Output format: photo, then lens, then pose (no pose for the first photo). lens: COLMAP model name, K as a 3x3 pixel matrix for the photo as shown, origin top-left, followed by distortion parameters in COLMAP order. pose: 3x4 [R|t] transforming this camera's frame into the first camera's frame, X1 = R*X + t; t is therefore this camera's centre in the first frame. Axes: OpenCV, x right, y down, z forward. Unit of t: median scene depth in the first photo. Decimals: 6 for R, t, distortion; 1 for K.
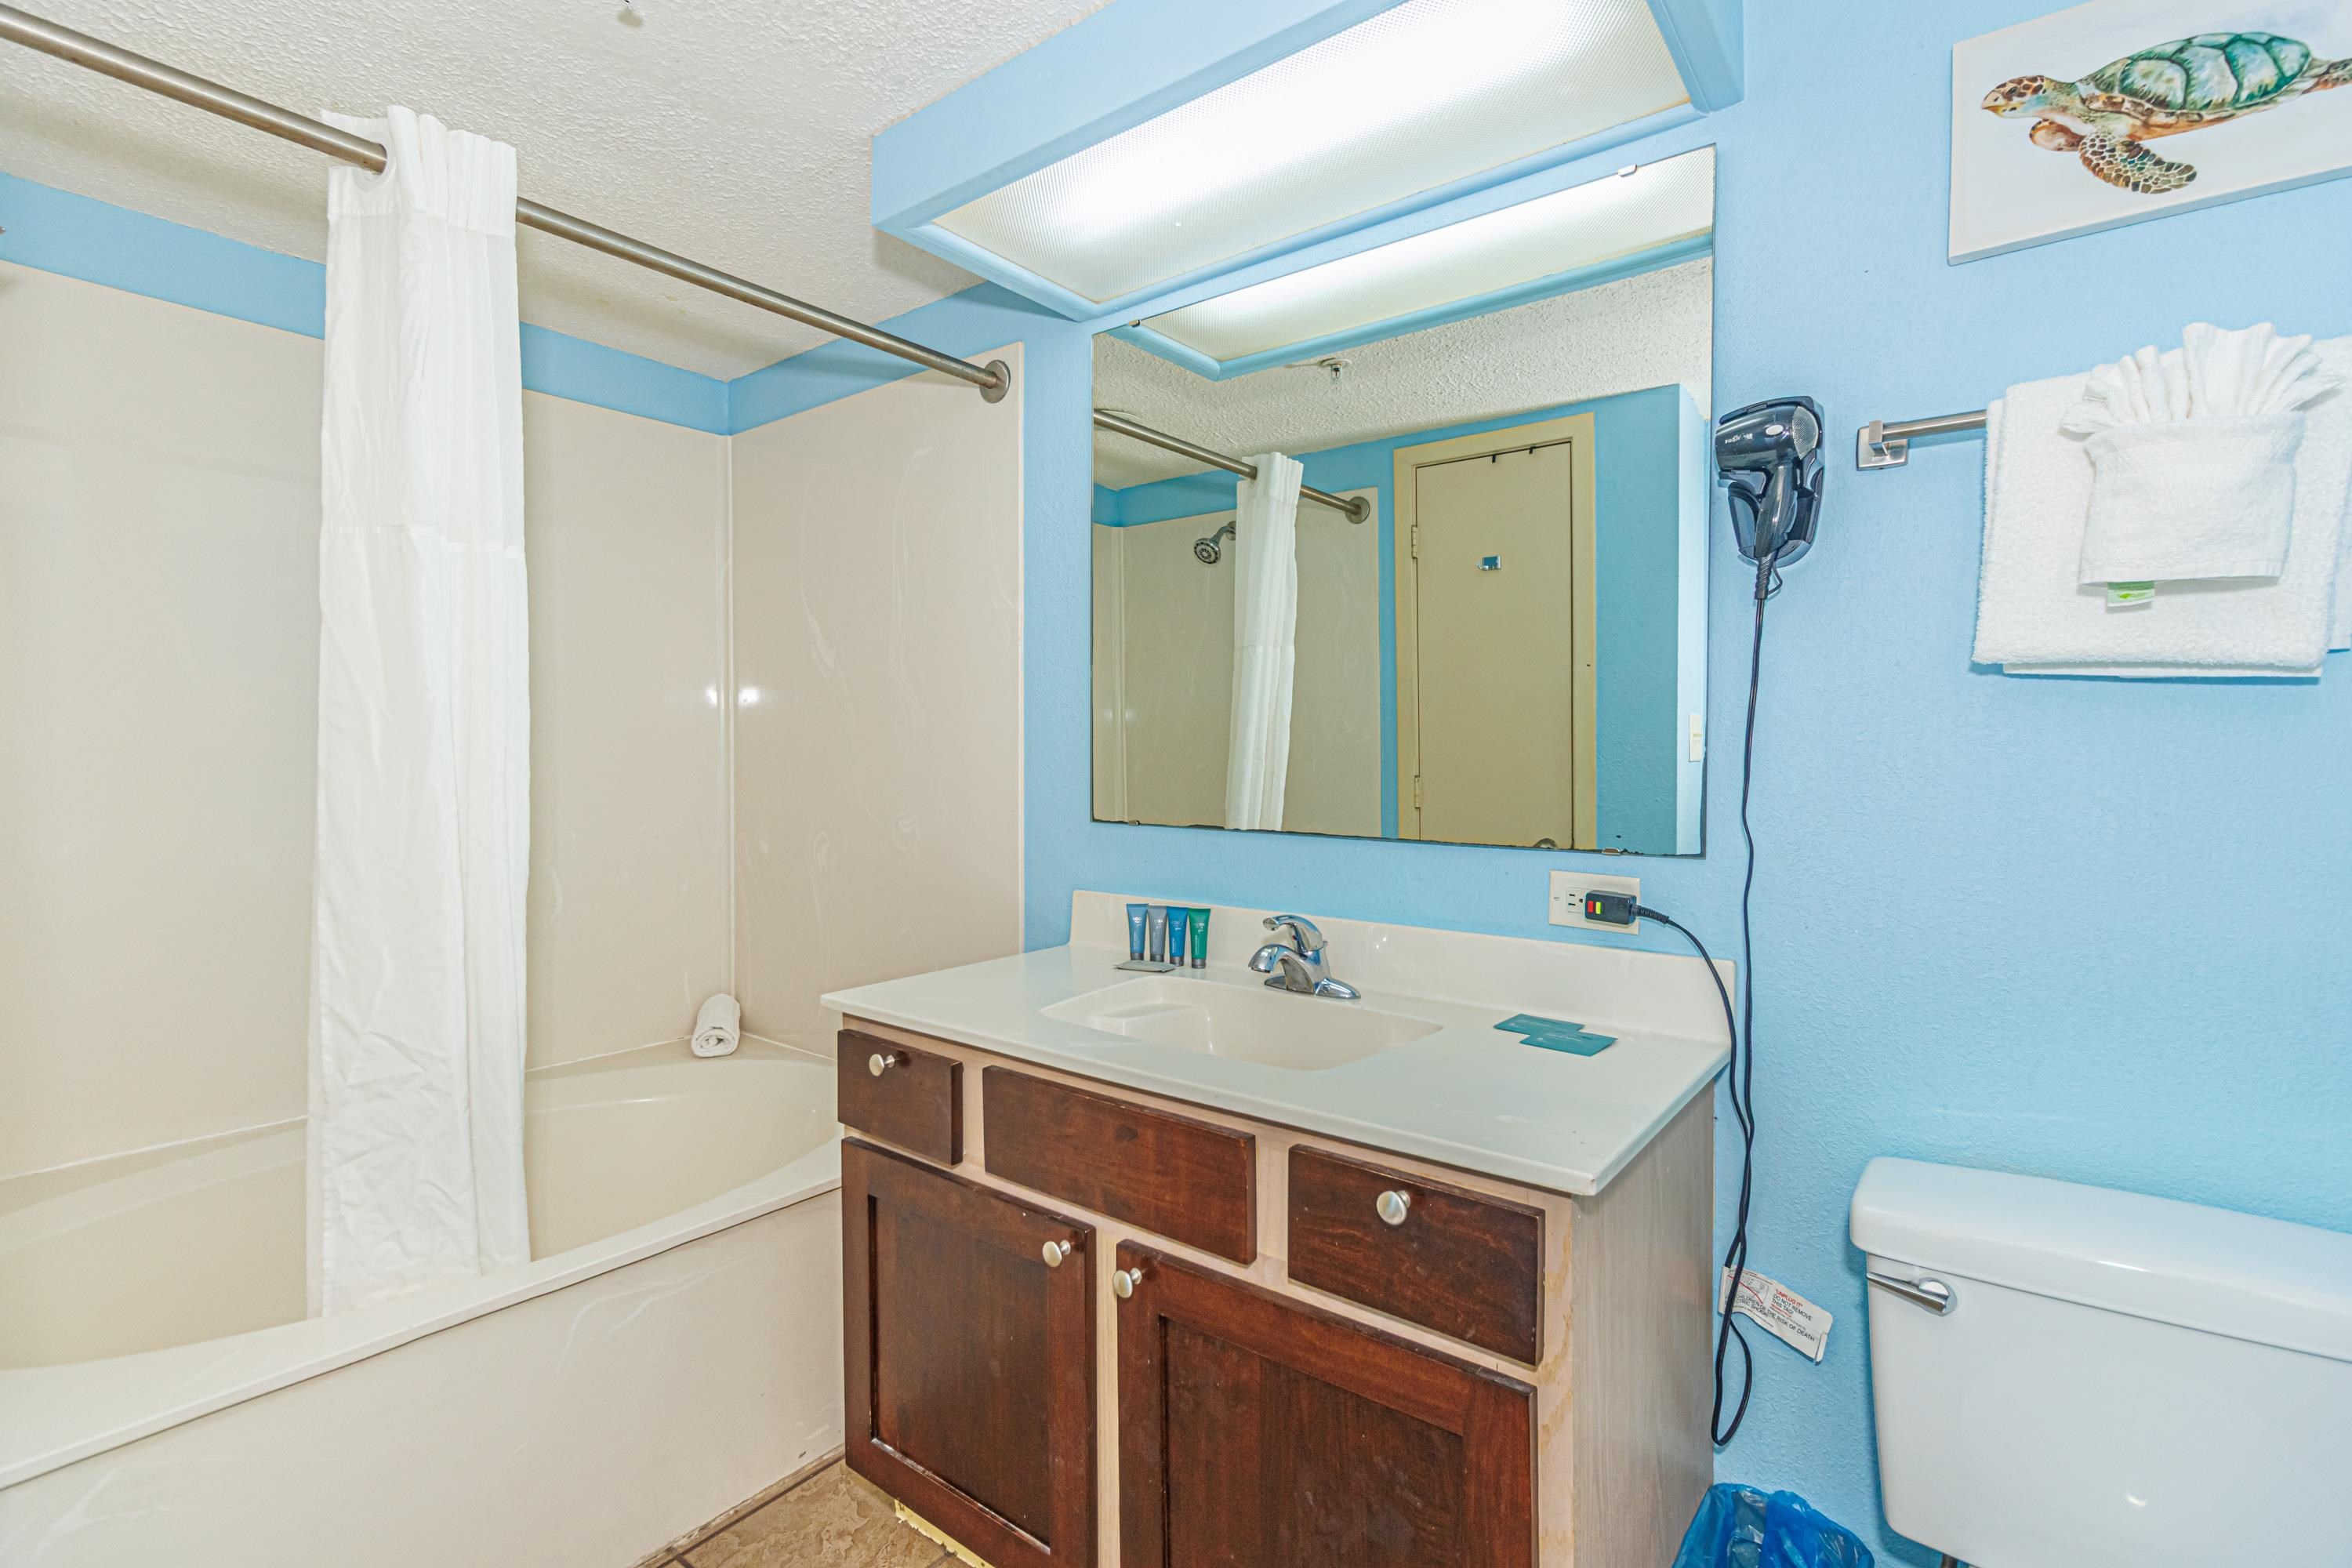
lens RADIAL K [[1082.4, 0, 1181.1], [0, 1082.4, 779.0], [0, 0, 1]] dist [0.002410, -0.000124]
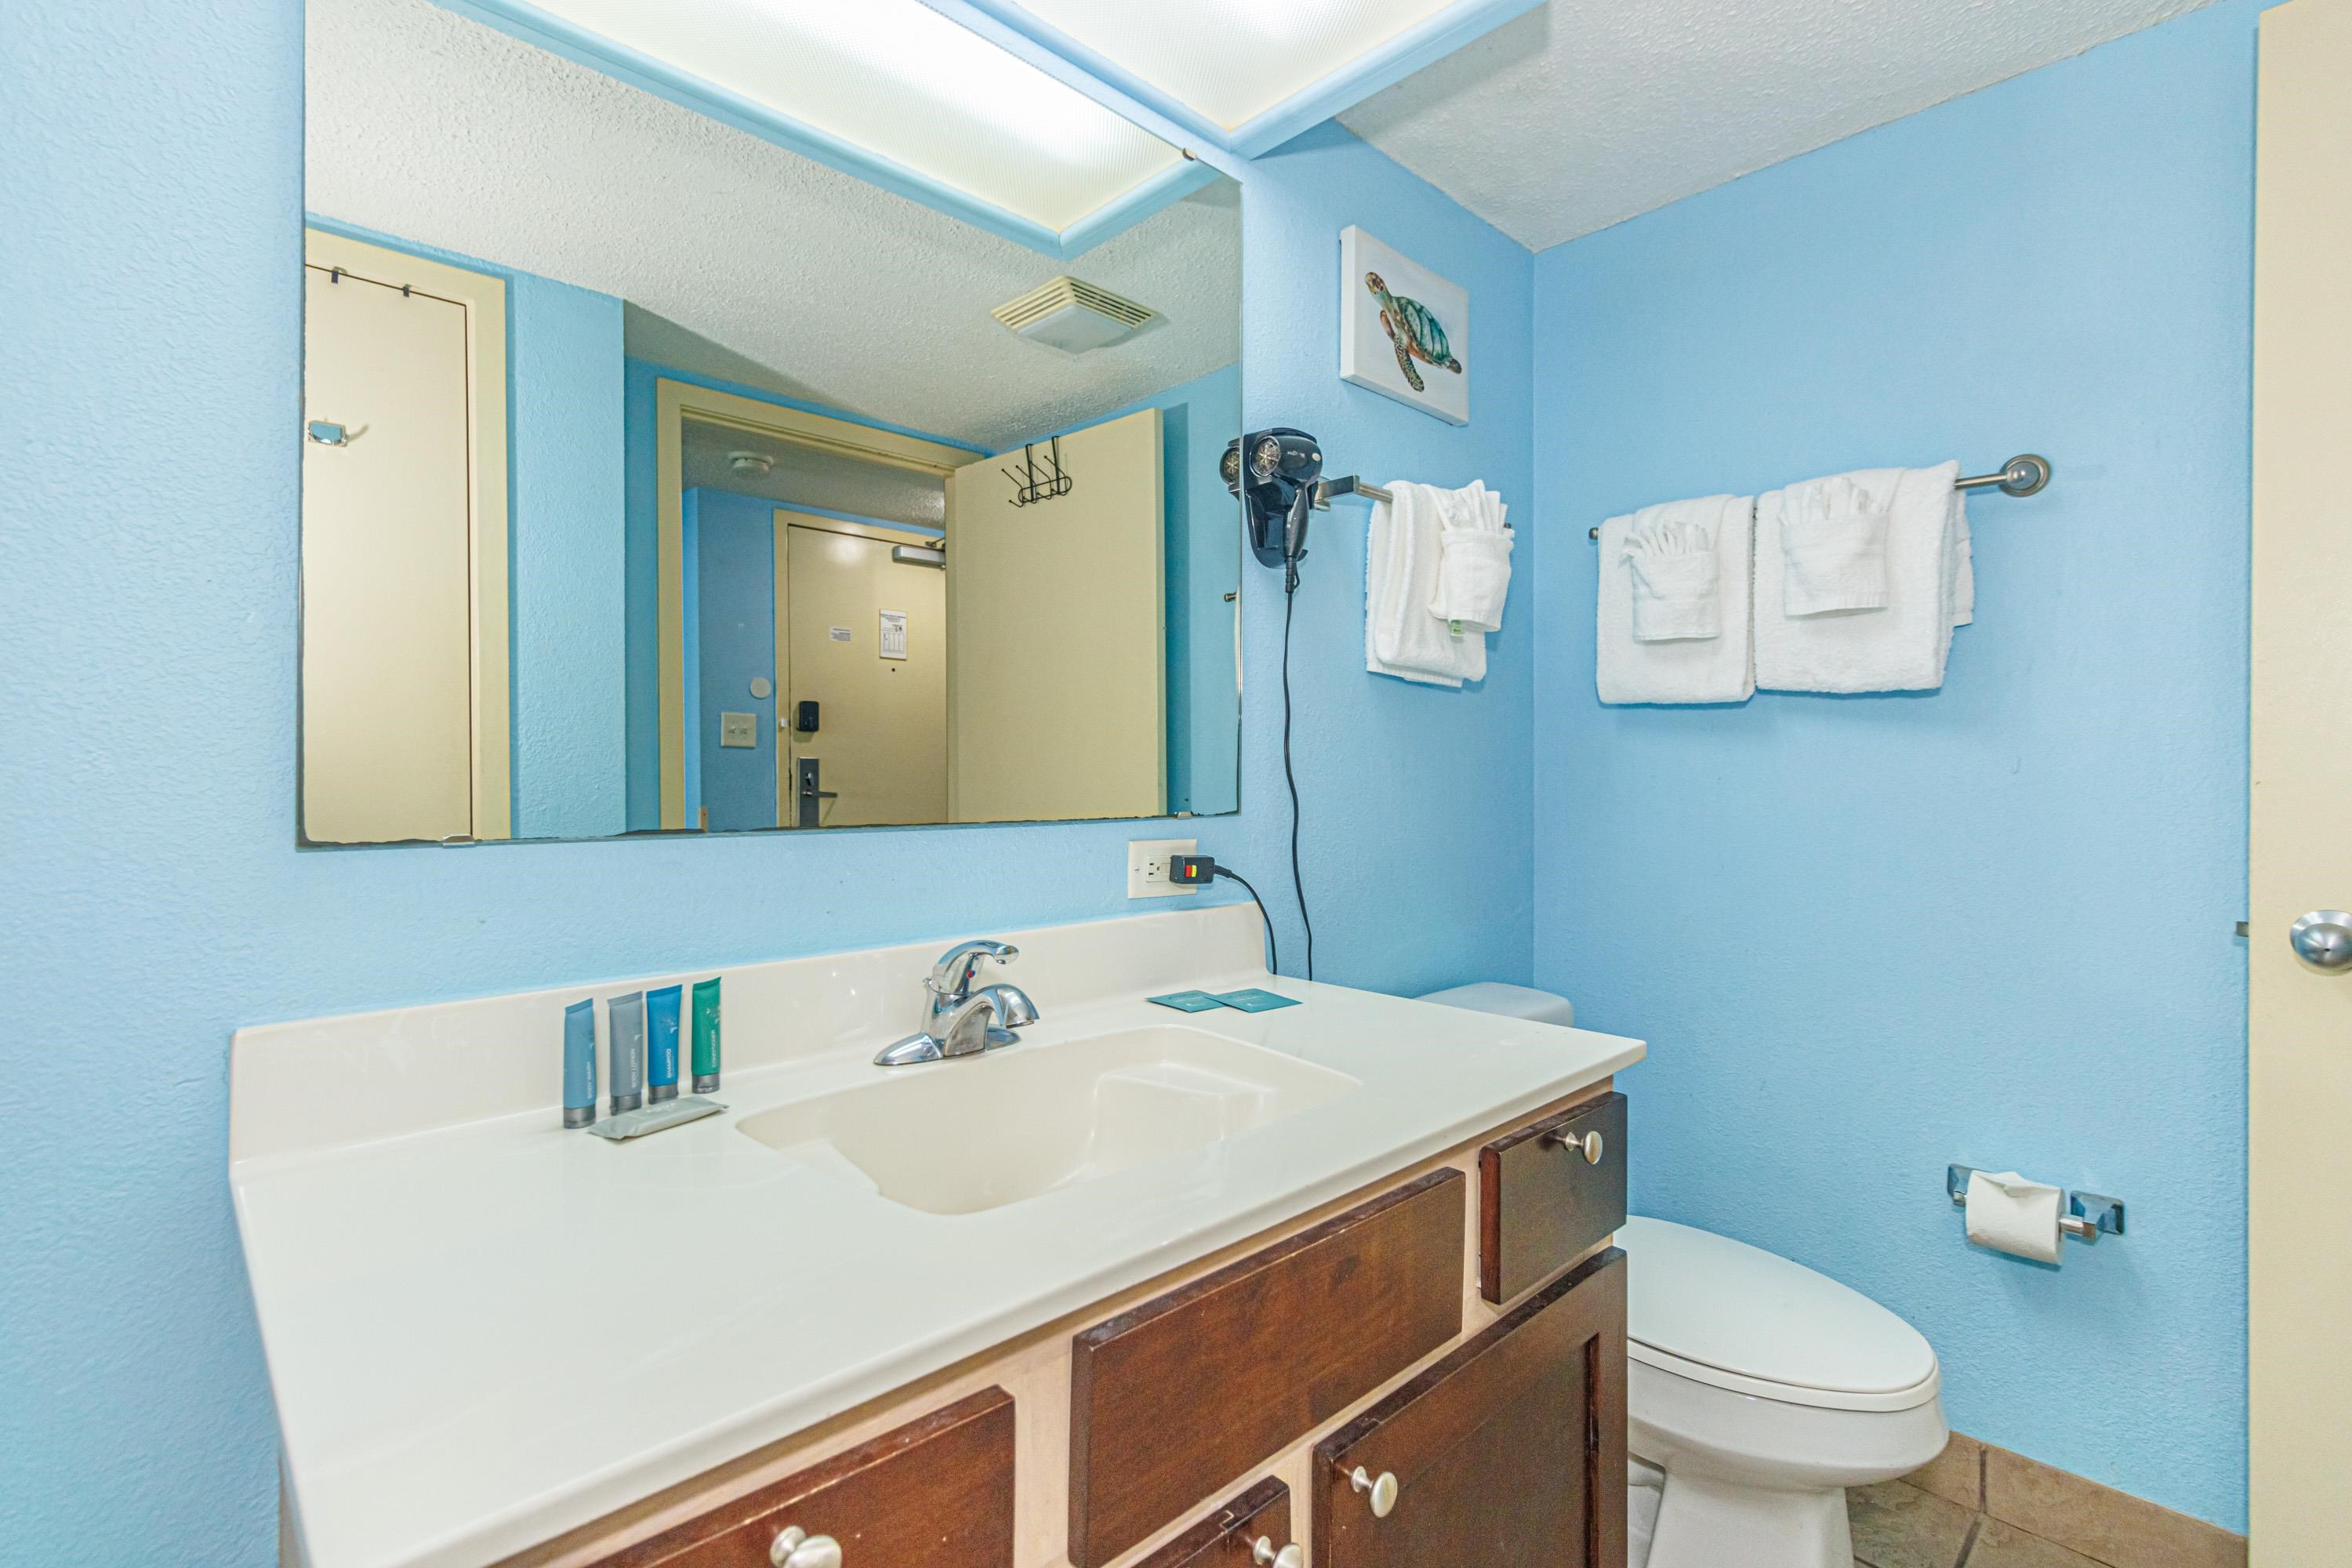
lens RADIAL K [[1082.4, 0, 1180.1], [0, 1082.4, 774.7], [0, 0, 1]] dist [0.002410, -0.000124]
pose [[0.140172, -0.011219, 0.990064, -0.659195], [0.019335, 0.999776, 0.008592, 0.022325], [-0.989938, 0.017939, 0.140357, 0.939871]]
